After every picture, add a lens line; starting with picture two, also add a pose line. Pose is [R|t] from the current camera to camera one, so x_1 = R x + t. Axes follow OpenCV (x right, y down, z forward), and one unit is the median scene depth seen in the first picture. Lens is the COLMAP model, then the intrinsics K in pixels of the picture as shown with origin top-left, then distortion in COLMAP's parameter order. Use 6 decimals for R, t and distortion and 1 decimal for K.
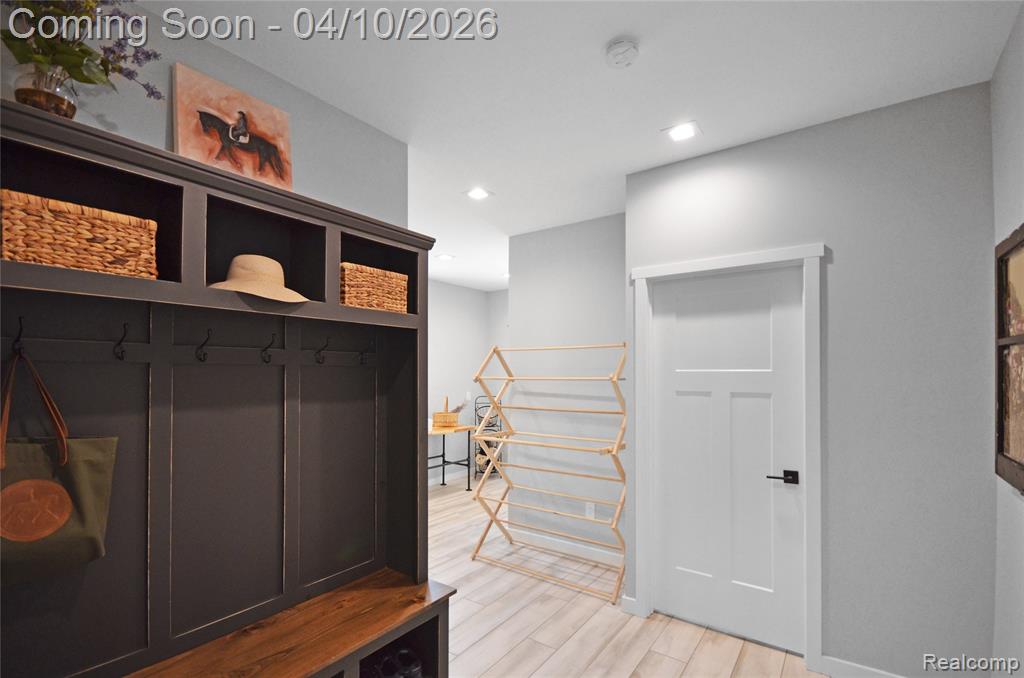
lens RADIAL K [[455.1, 0, 501.8], [0, 455.1, 367.1], [0, 0, 1]] dist [0.019941, -0.017556]
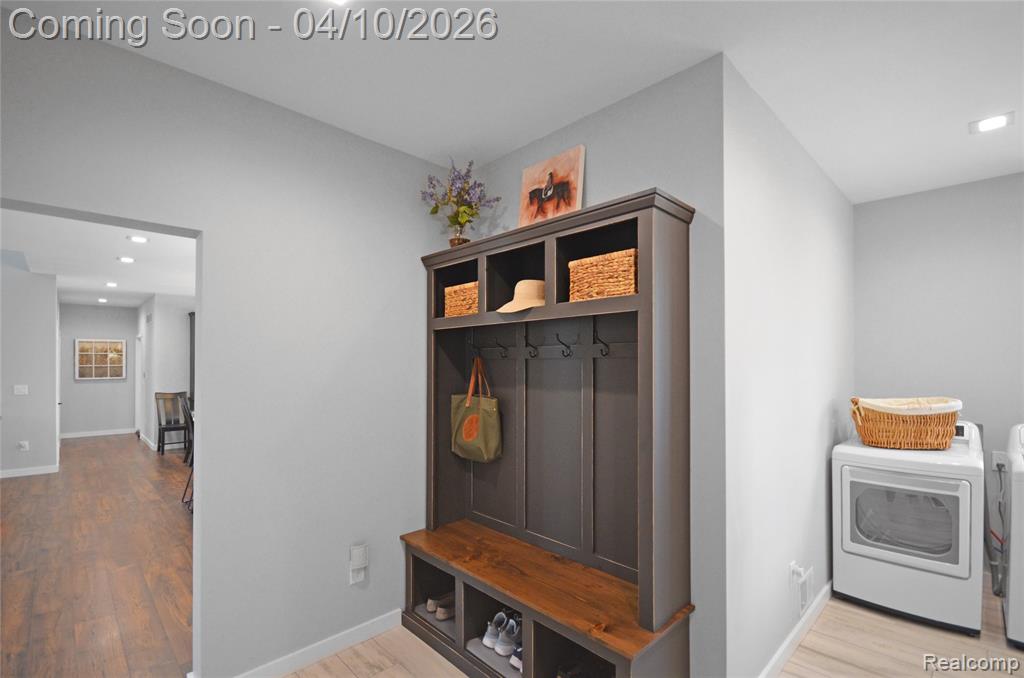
lens RADIAL K [[454.7, 0, 508.3], [0, 454.7, 353.6], [0, 0, 1]] dist [-0.001351, 0.000130]
pose [[-0.147492, -0.018235, -0.988895, 0.785257], [0.016670, 0.999642, -0.020919, 0.007573], [0.988923, -0.019571, -0.147135, 1.071070]]
